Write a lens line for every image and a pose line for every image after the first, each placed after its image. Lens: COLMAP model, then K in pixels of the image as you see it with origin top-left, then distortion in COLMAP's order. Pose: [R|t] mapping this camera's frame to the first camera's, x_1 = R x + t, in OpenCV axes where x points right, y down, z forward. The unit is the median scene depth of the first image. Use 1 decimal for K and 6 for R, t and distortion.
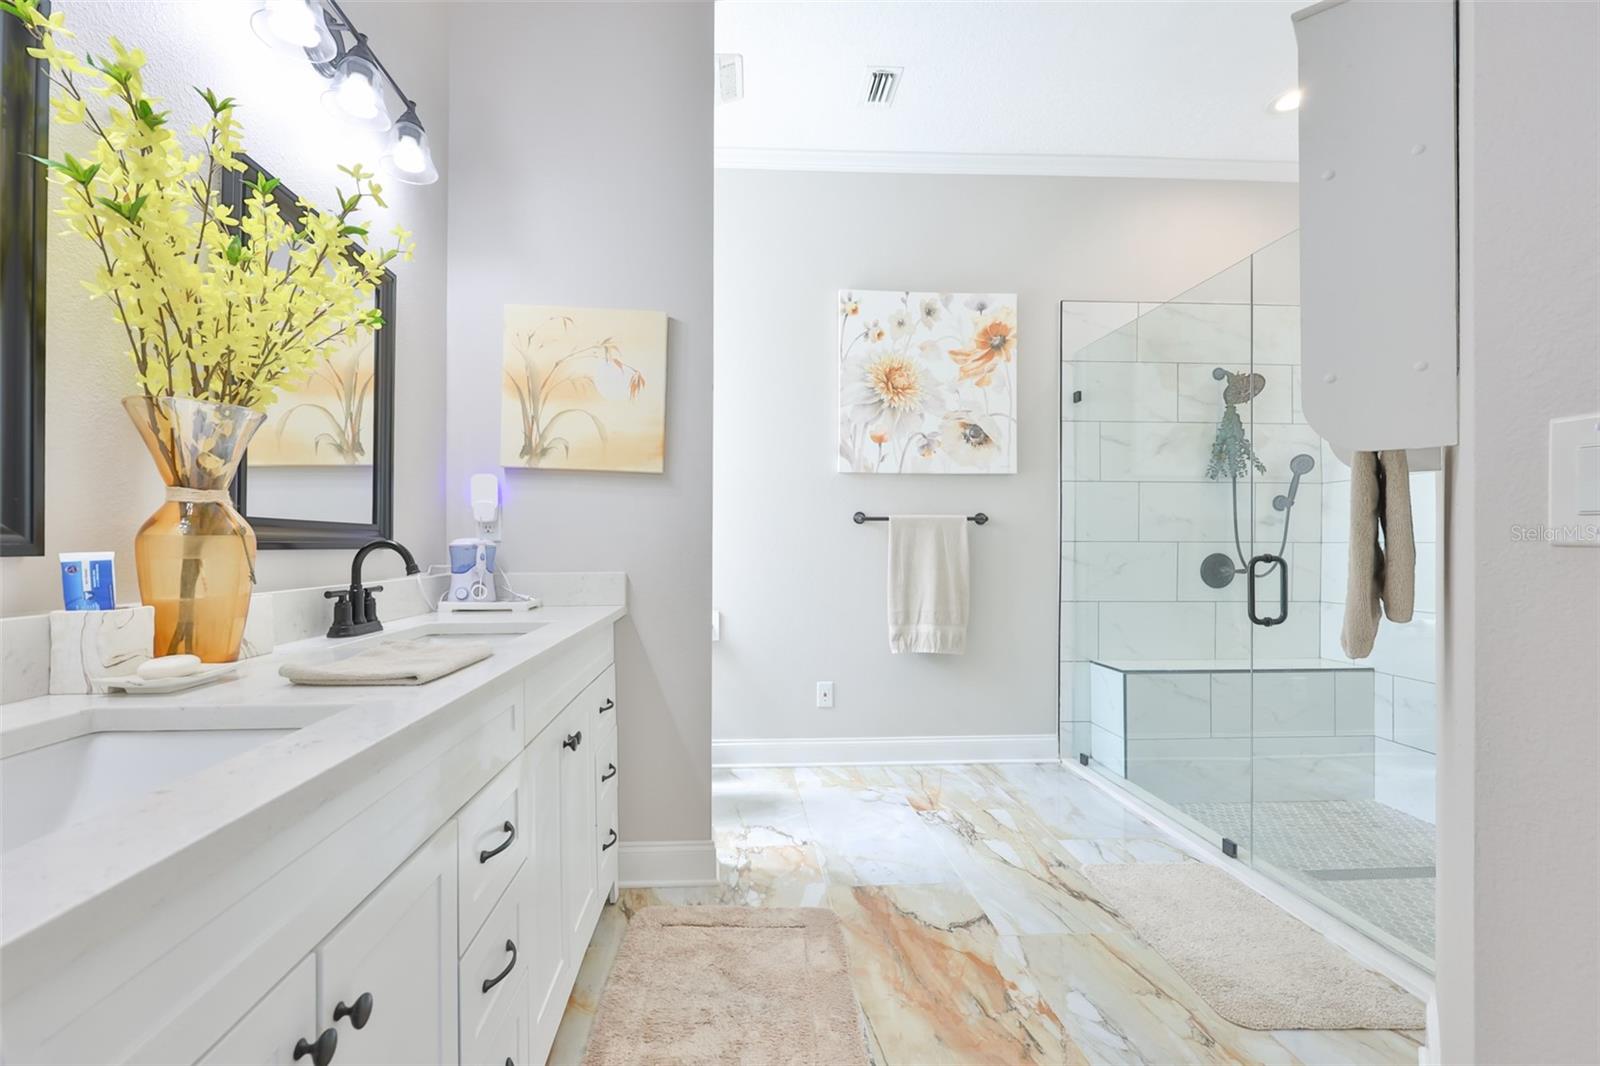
lens RADIAL K [[675.0, 0, 794.6], [0, 675.0, 538.8], [0, 0, 1]] dist [-0.001642, -0.000061]
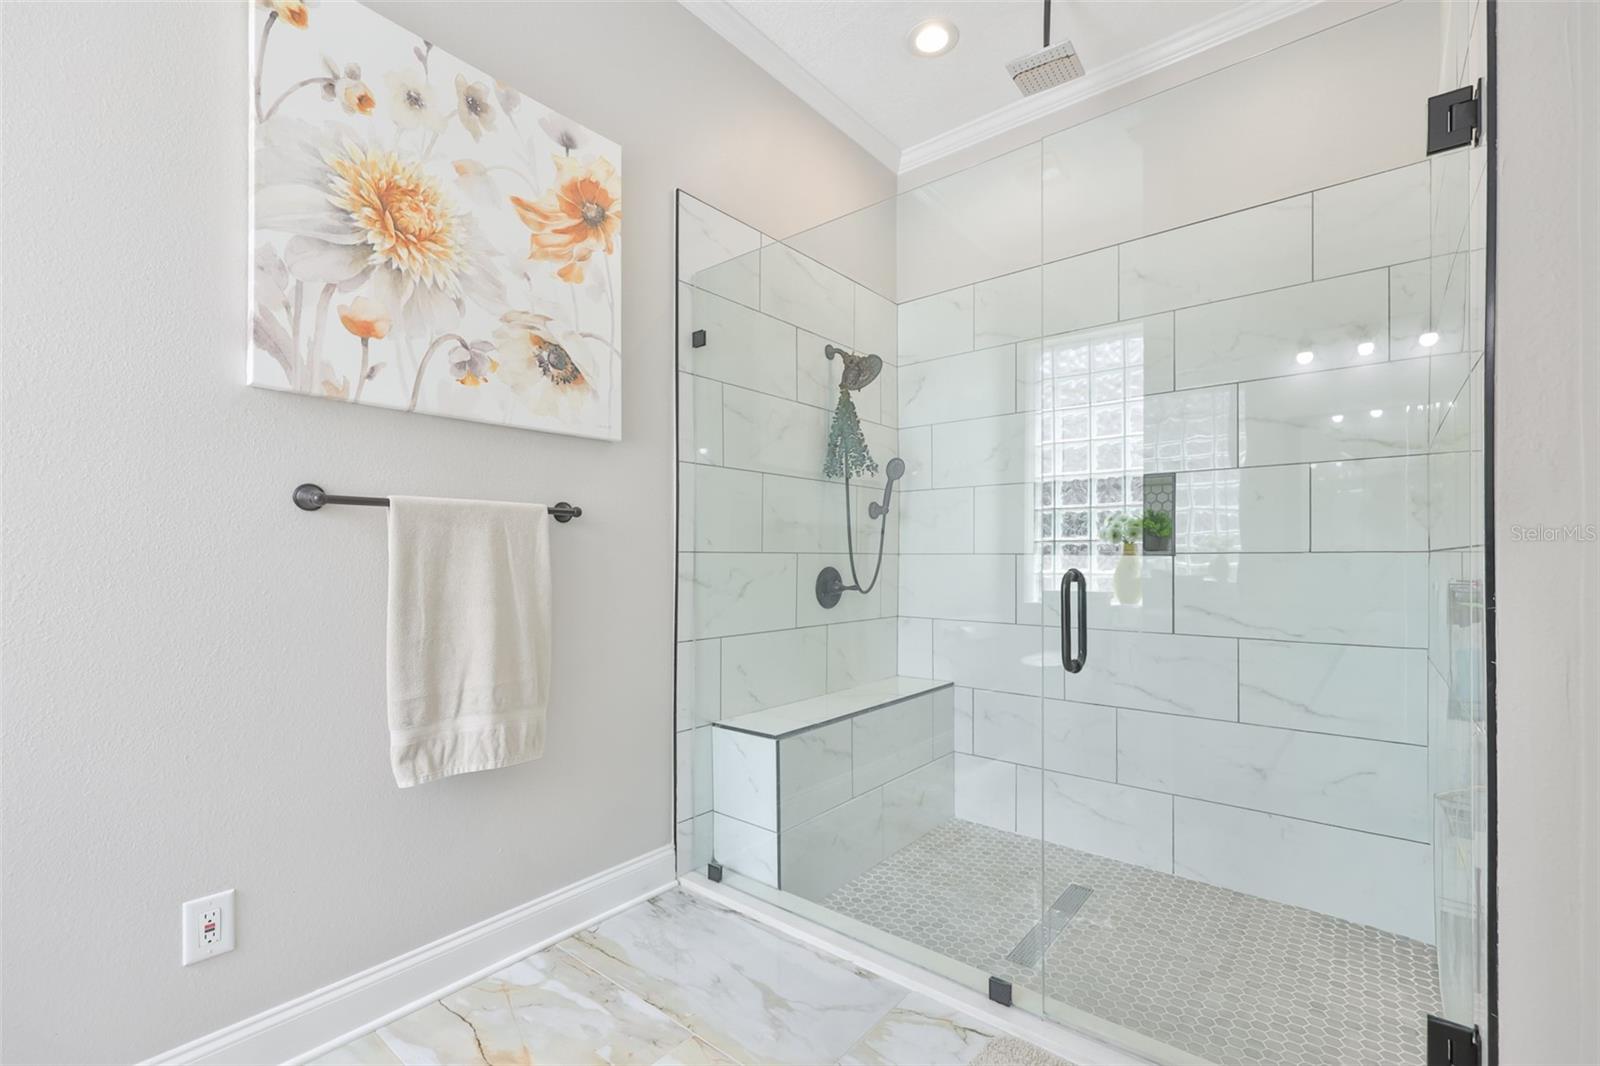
lens RADIAL K [[675.0, 0, 801.7], [0, 675.0, 559.0], [0, 0, 1]] dist [-0.001642, -0.000061]
pose [[0.695869, -0.004001, 0.718158, 0.002731], [-0.003021, 0.999959, 0.008498, 0.004902], [-0.718162, -0.008083, 0.695829, 0.459883]]
